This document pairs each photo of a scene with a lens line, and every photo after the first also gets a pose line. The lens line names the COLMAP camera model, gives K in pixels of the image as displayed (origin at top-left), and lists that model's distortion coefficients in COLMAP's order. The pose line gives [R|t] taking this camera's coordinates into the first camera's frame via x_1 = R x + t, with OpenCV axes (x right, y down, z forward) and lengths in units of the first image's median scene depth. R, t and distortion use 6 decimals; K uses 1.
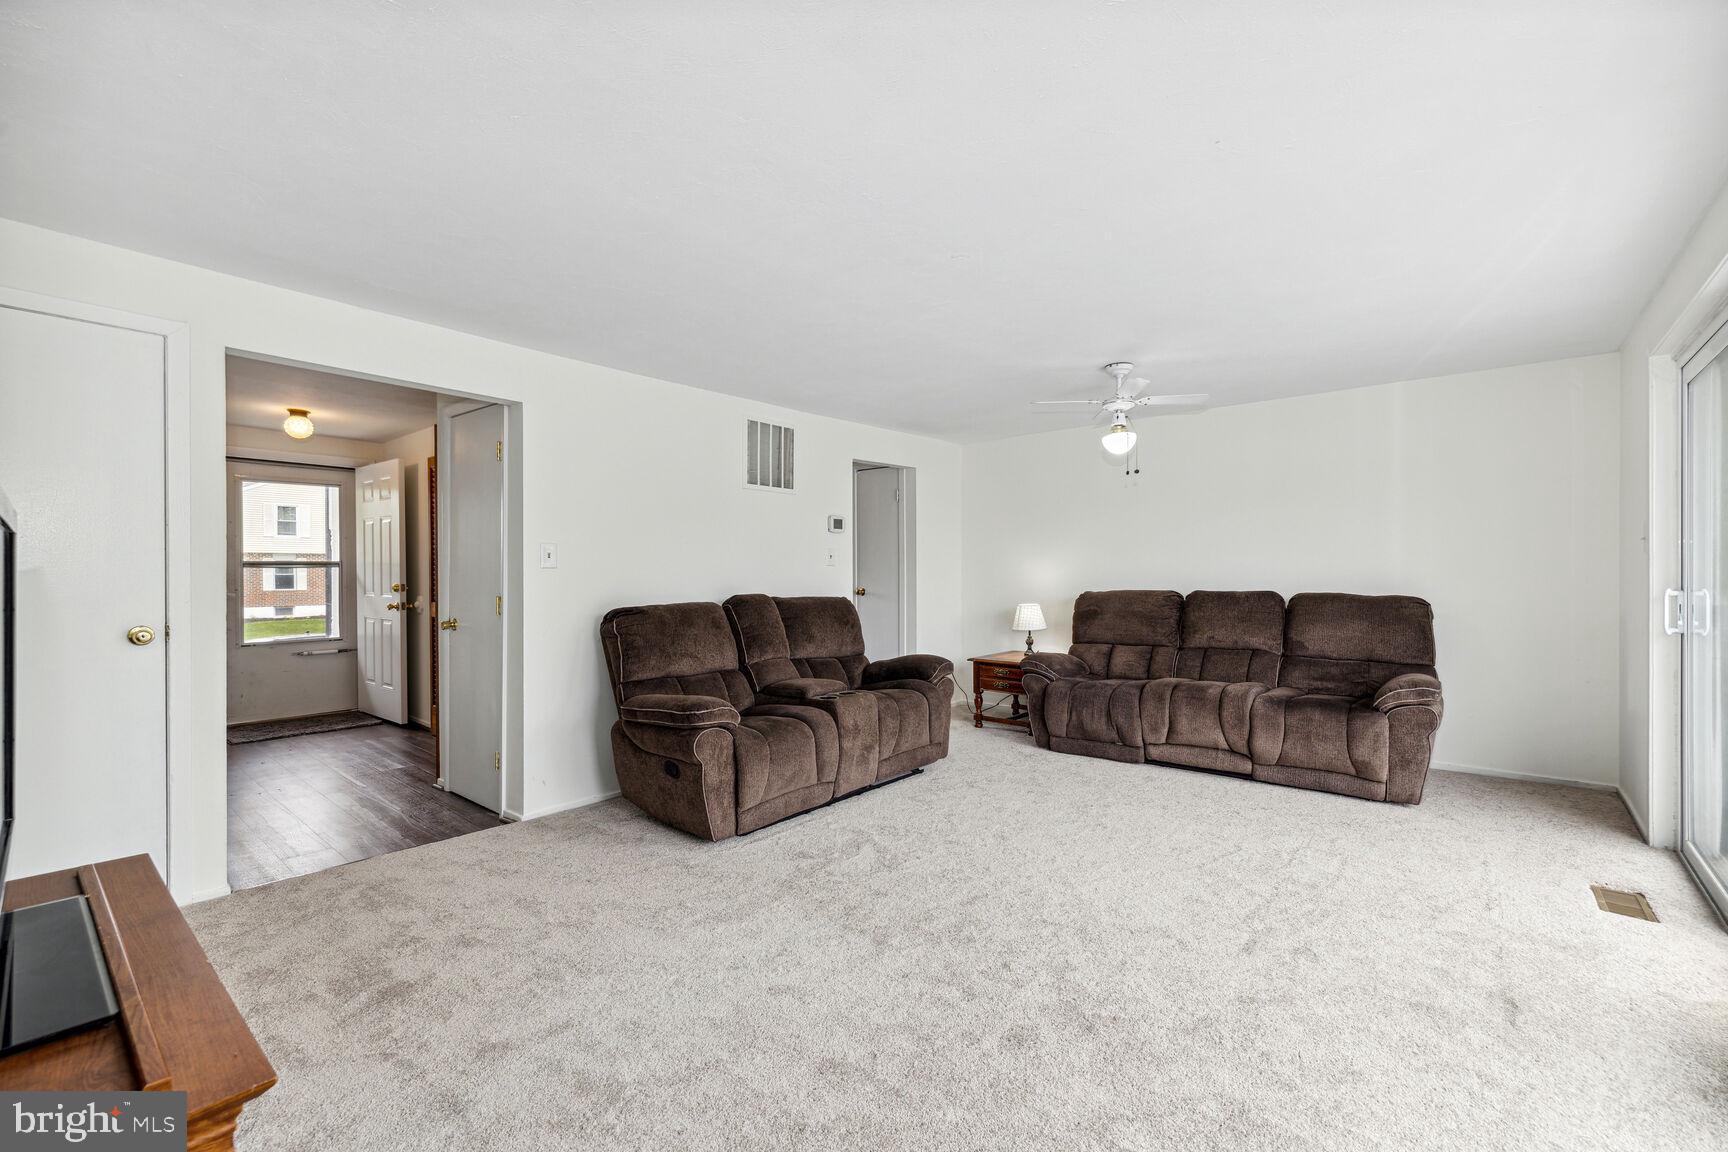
lens RADIAL K [[732.9, 0, 864.0], [0, 732.9, 576.0], [0, 0, 1]] dist [0.000964, 0.000231]
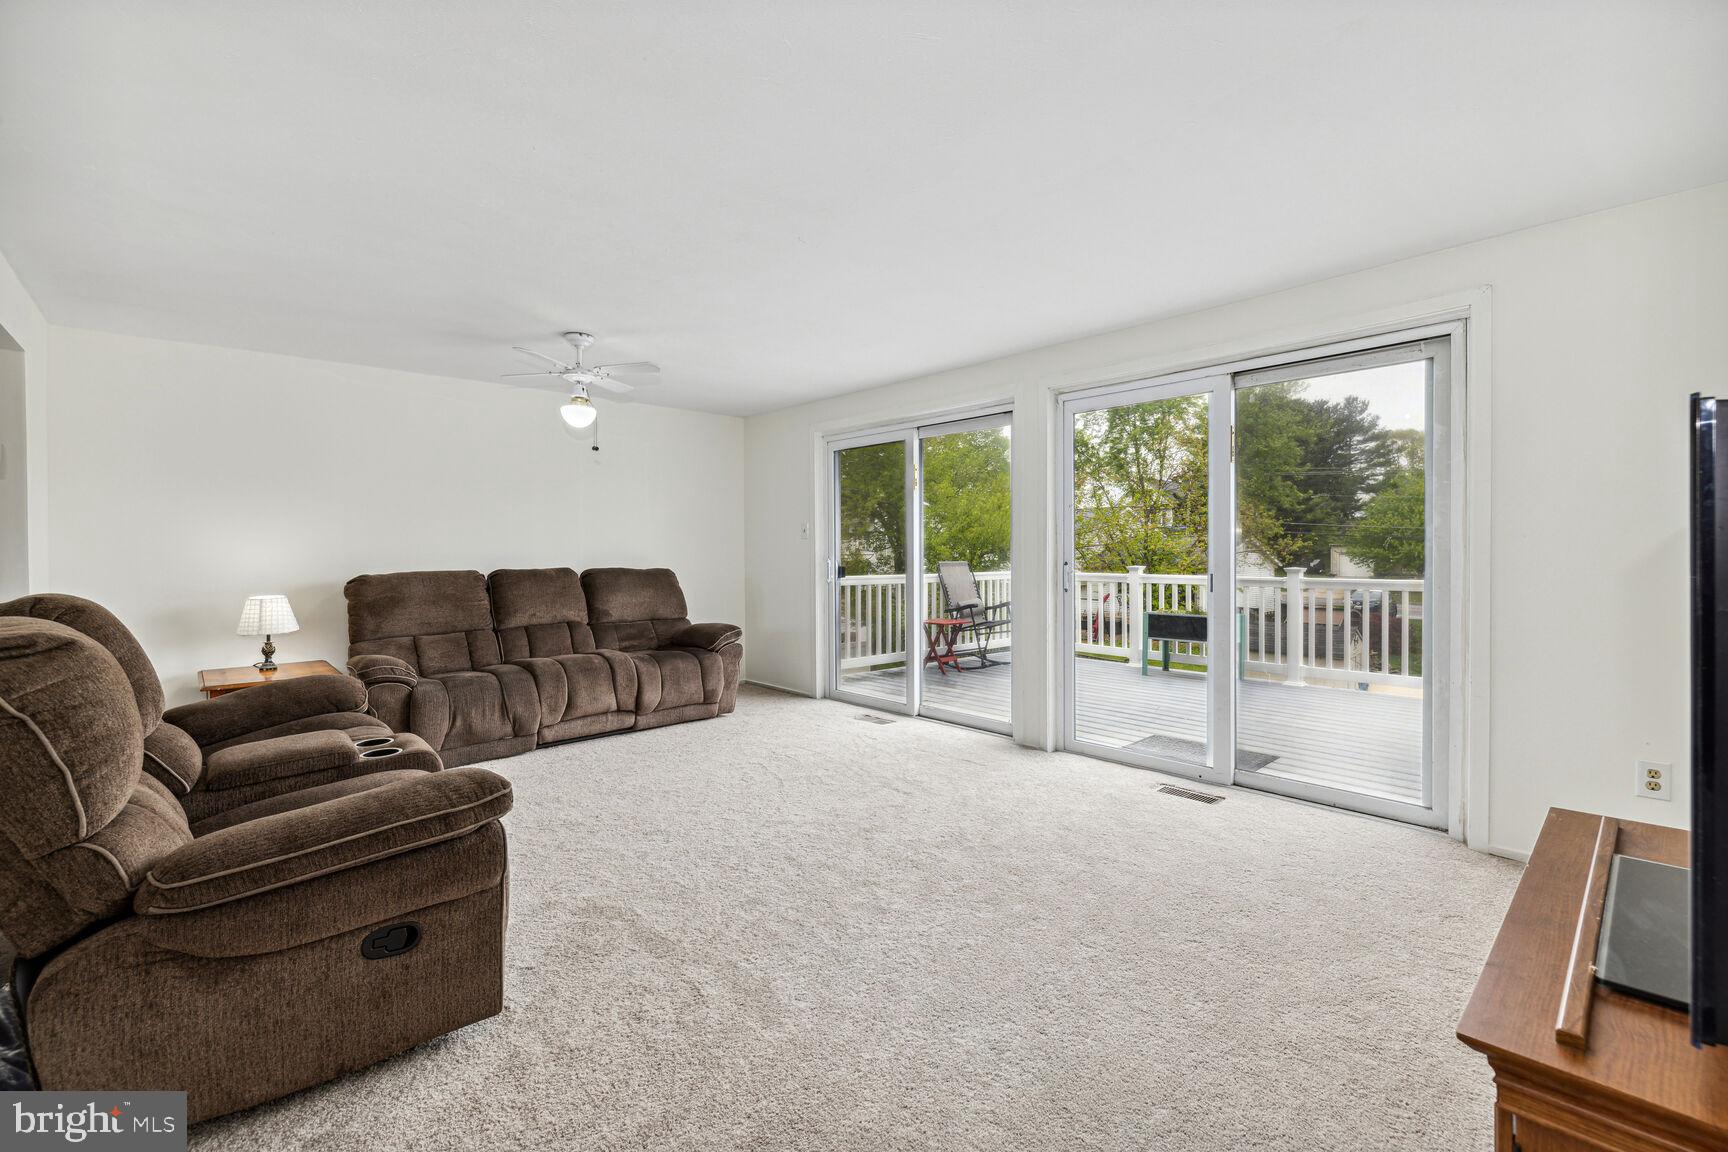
lens RADIAL K [[739.9, 0, 862.8], [0, 739.9, 552.1], [0, 0, 1]] dist [0.000983, 0.000023]
pose [[0.122587, 0.003062, 0.992453, -0.543044], [0.009364, 0.999947, -0.004242, 0.006637], [-0.992414, 0.009813, 0.122552, 0.474018]]
